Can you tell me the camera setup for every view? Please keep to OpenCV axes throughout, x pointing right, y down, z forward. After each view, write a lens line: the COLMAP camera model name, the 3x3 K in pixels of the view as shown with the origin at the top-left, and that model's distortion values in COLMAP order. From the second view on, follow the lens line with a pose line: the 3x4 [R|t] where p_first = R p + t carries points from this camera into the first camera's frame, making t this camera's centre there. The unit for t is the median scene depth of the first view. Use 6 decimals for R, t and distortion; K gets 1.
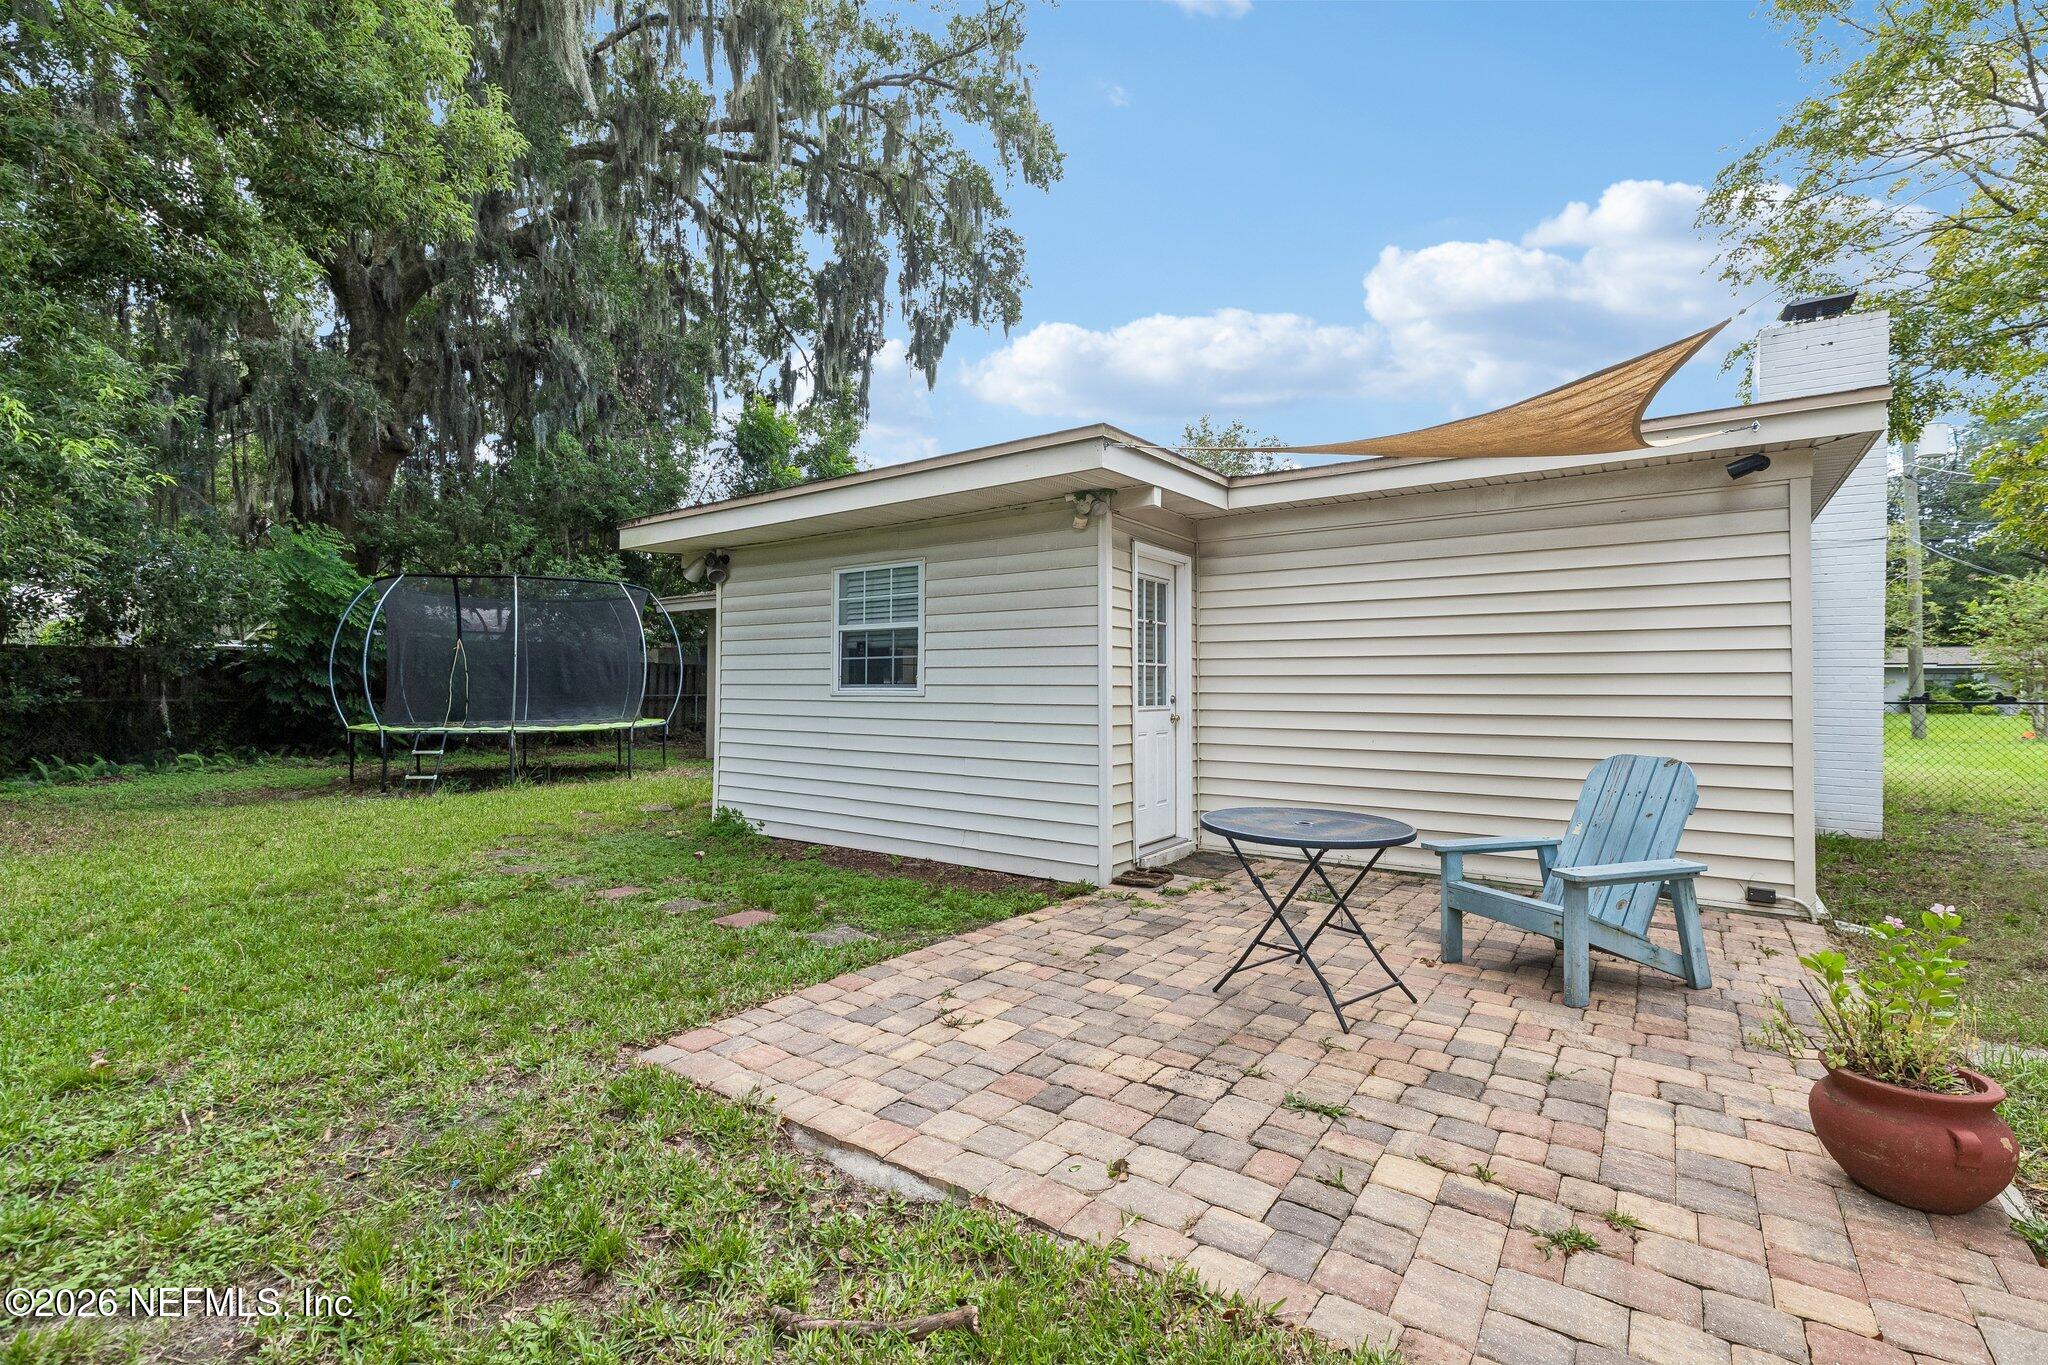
lens RADIAL K [[935.6, 0, 1006.8], [0, 935.6, 678.1], [0, 0, 1]] dist [0.019960, -0.001547]
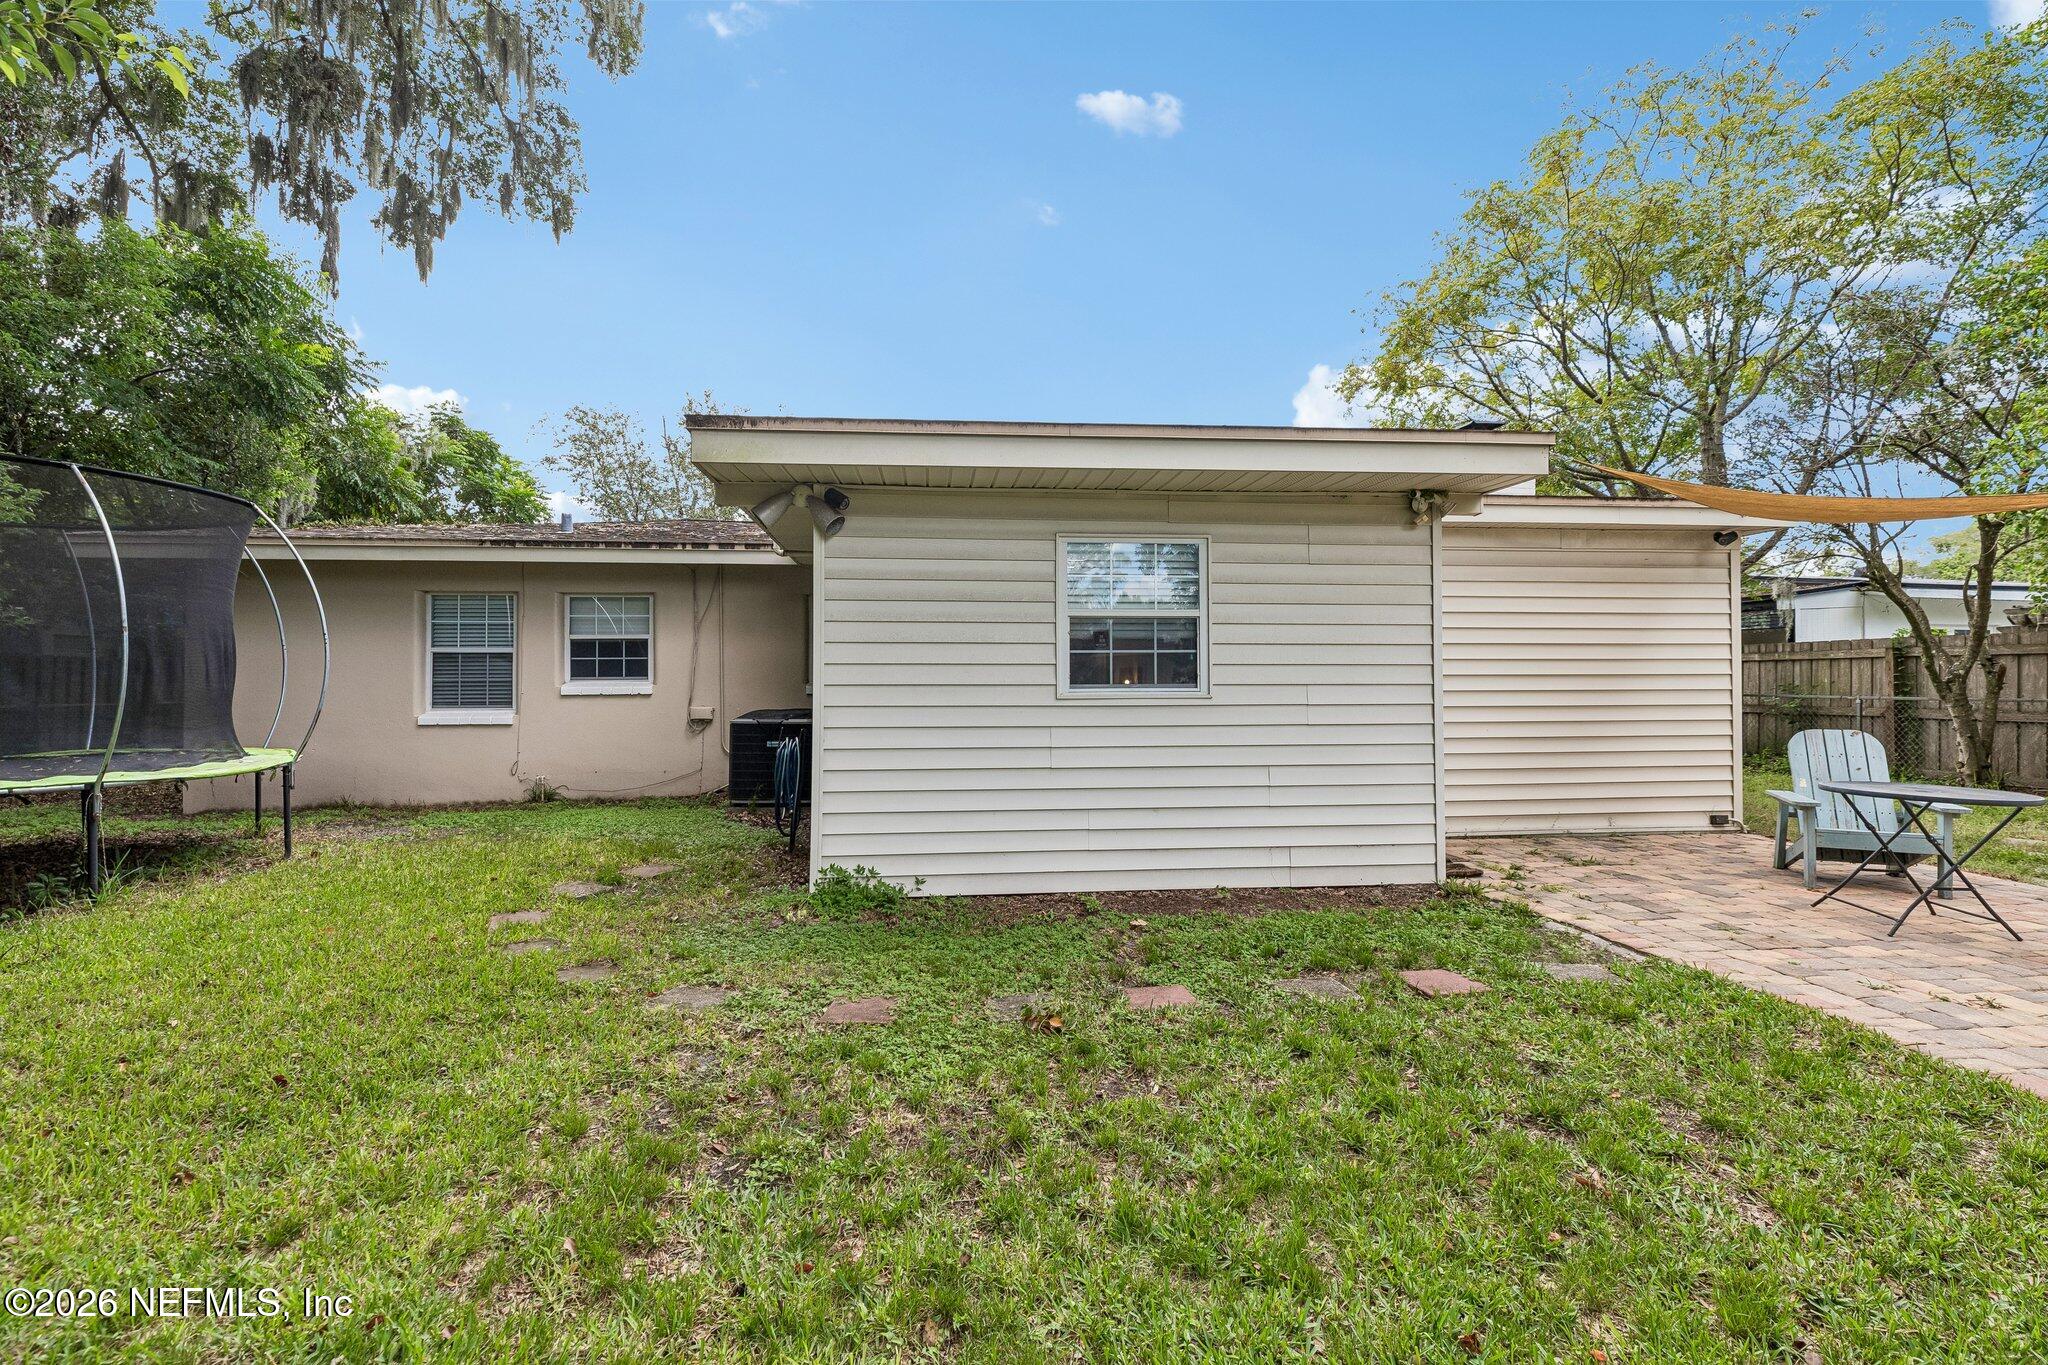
lens RADIAL K [[935.6, 0, 1018.8], [0, 935.6, 685.5], [0, 0, 1]] dist [0.019960, -0.001547]
pose [[0.726166, -0.002333, 0.687516, -0.746979], [0.000410, 0.999996, 0.002961, 0.005177], [-0.687520, -0.001868, 0.726163, 0.463708]]
